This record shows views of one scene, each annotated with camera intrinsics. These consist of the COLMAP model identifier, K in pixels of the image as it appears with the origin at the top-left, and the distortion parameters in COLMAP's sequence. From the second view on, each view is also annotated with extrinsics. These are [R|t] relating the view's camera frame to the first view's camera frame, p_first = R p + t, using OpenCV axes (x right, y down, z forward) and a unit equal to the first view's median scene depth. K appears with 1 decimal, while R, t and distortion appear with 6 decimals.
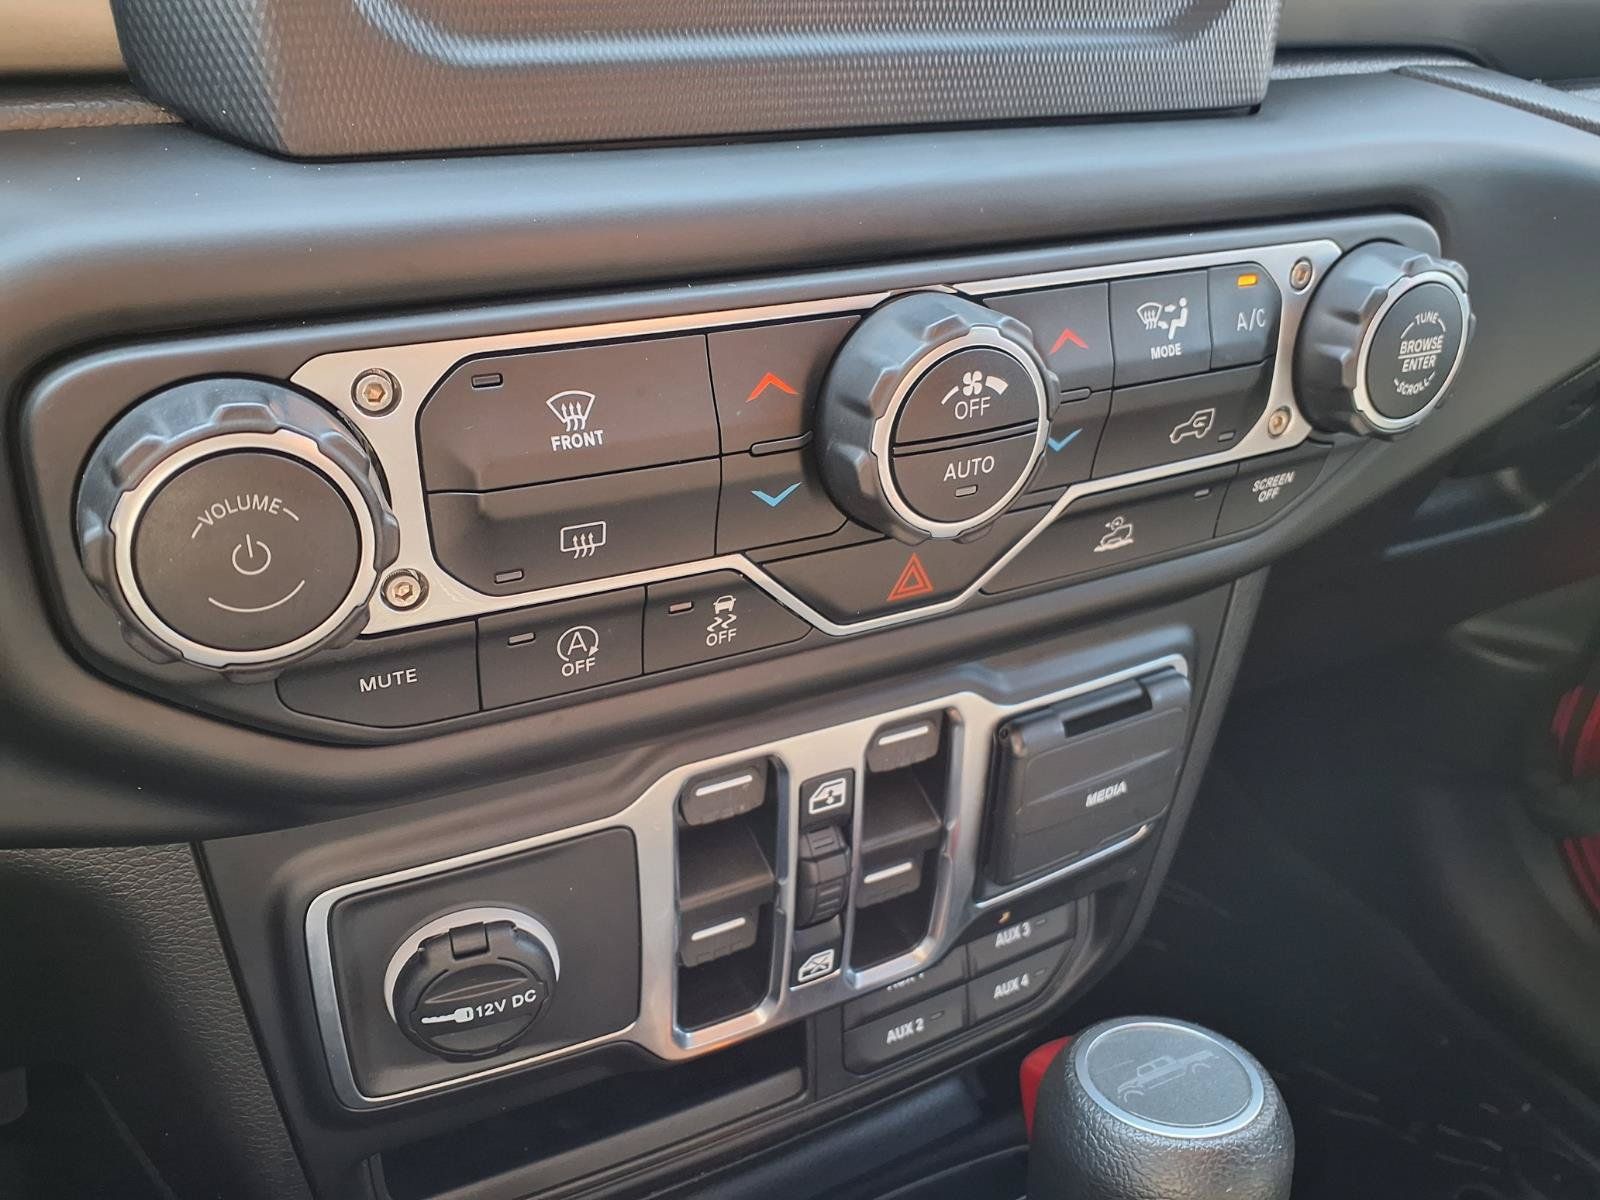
lens RADIAL K [[1311.2, 0, 800.0], [0, 1311.2, 600.0], [0, 0, 1]] dist [0.043319, -0.014868]
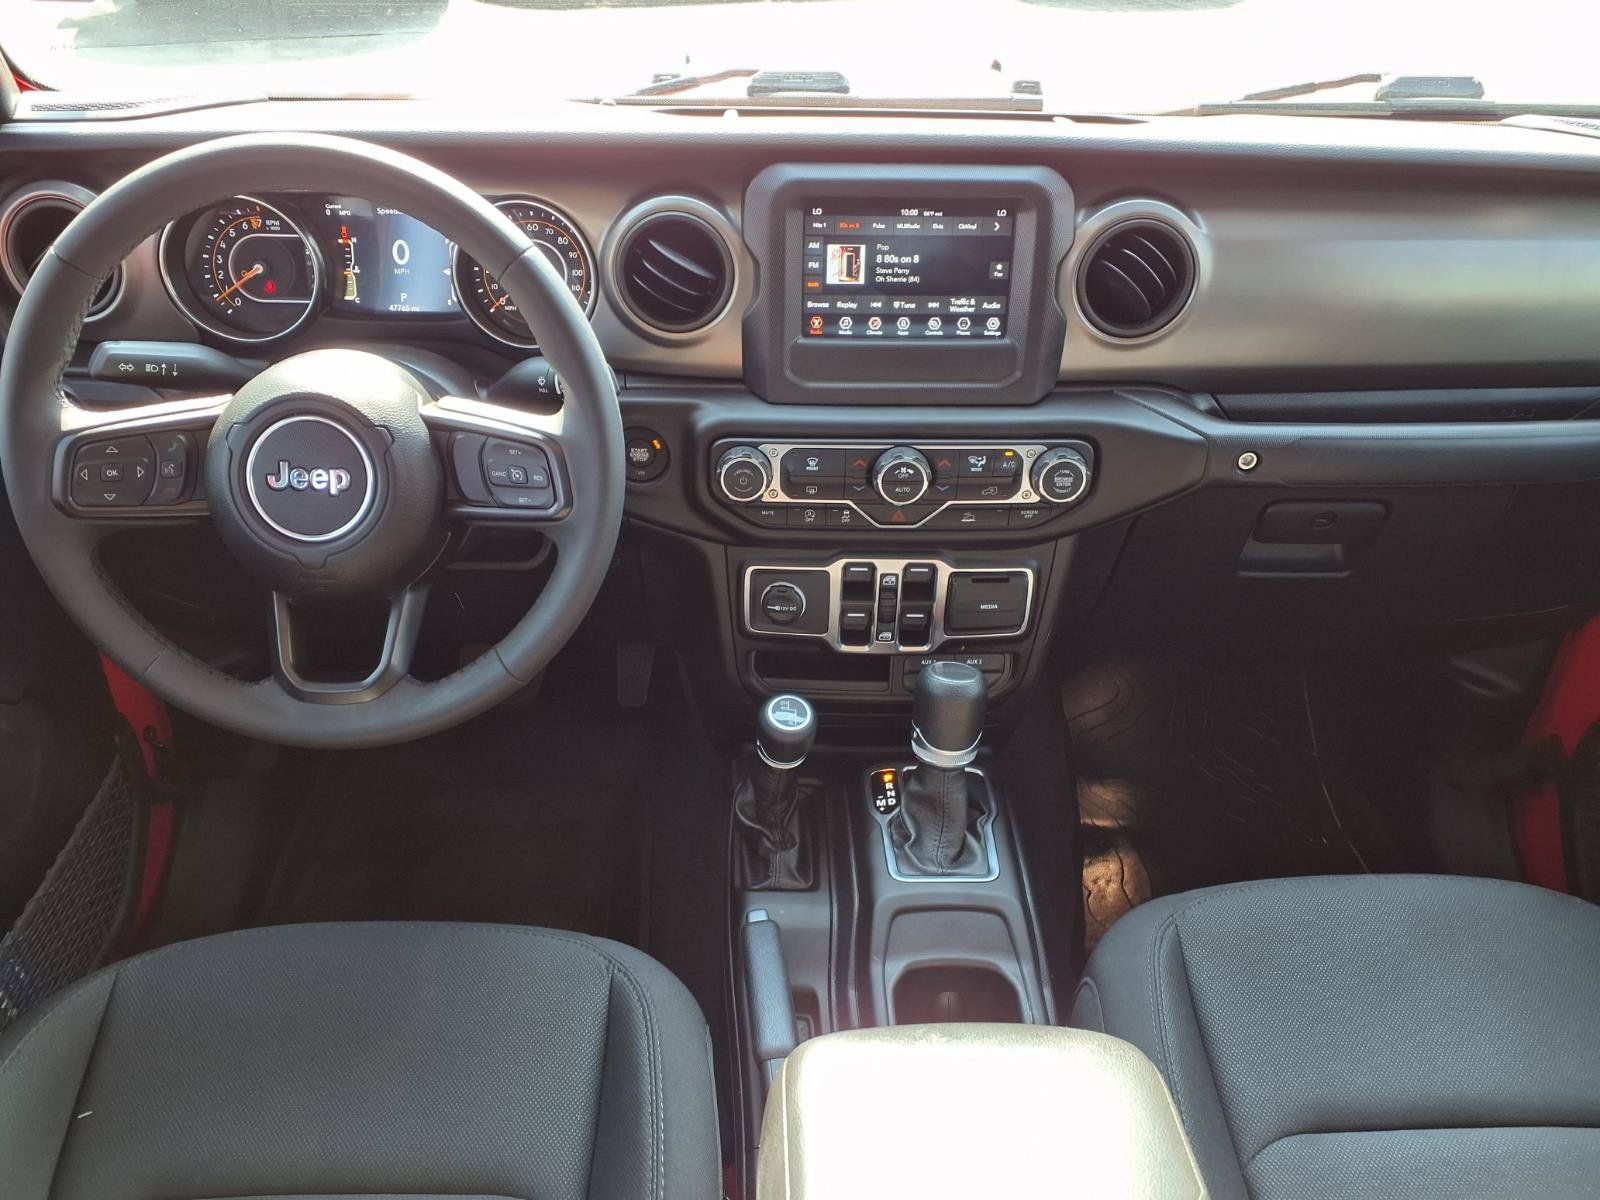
lens RADIAL K [[1632.7, 0, 800.0], [0, 1632.7, 600.0], [0, 0, 1]] dist [0.058404, -0.029632]
pose [[0.888091, 0.193471, -0.416970, 1.839880], [-0.200345, 0.979334, 0.027694, 0.147127], [0.413711, 0.058943, 0.908498, -3.407109]]
